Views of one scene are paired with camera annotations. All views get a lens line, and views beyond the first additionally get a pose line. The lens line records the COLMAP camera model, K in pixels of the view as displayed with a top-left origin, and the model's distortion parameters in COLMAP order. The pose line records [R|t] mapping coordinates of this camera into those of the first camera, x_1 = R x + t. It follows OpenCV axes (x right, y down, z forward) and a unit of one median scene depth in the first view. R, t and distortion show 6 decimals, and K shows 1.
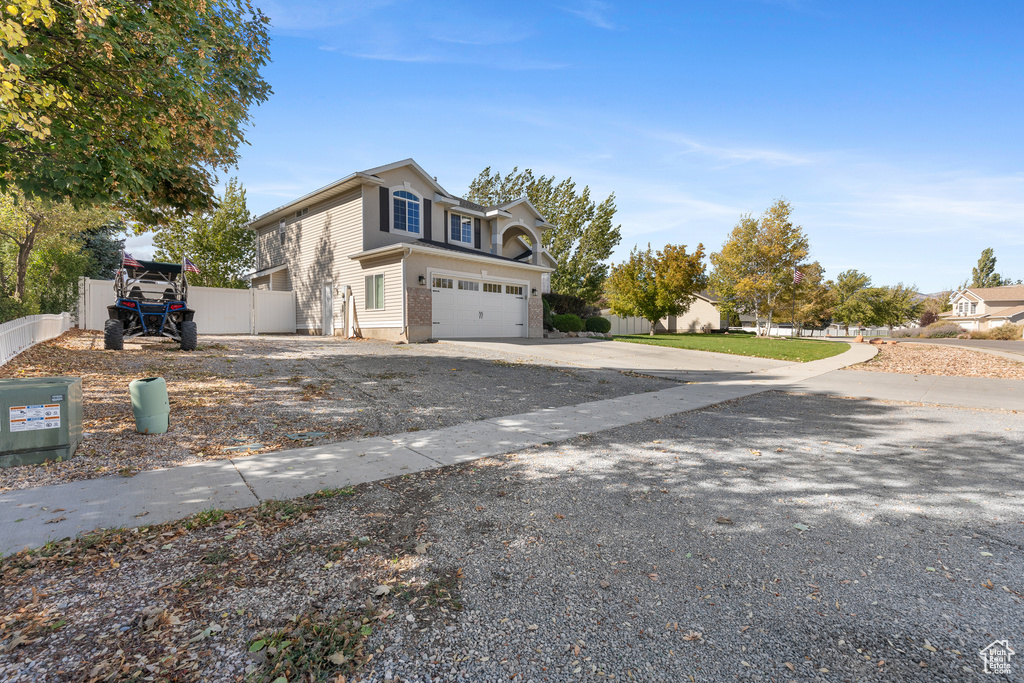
lens RADIAL K [[475.1, 0, 513.9], [0, 475.1, 325.9], [0, 0, 1]] dist [0.008316, 0.000100]
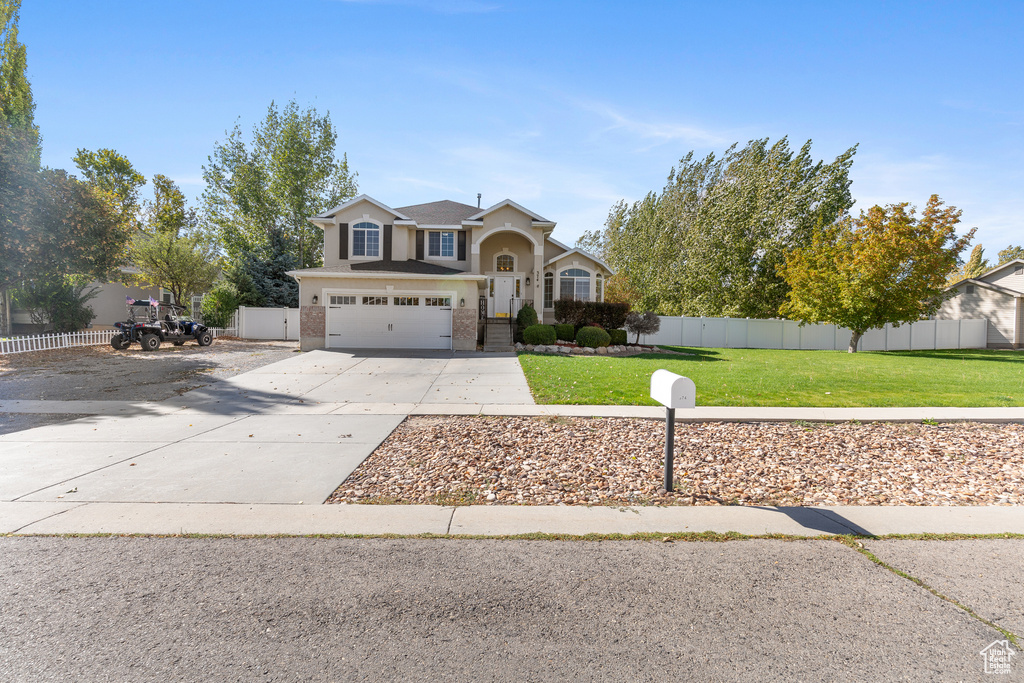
lens RADIAL K [[457.1, 0, 512.0], [0, 457.1, 341.5], [0, 0, 1]] dist [0.009176, -0.000295]
pose [[0.677118, 0.025097, -0.735447, 0.832654], [-0.009127, 0.999628, 0.025710, -0.018916], [0.735818, -0.010696, 0.677095, 0.477852]]
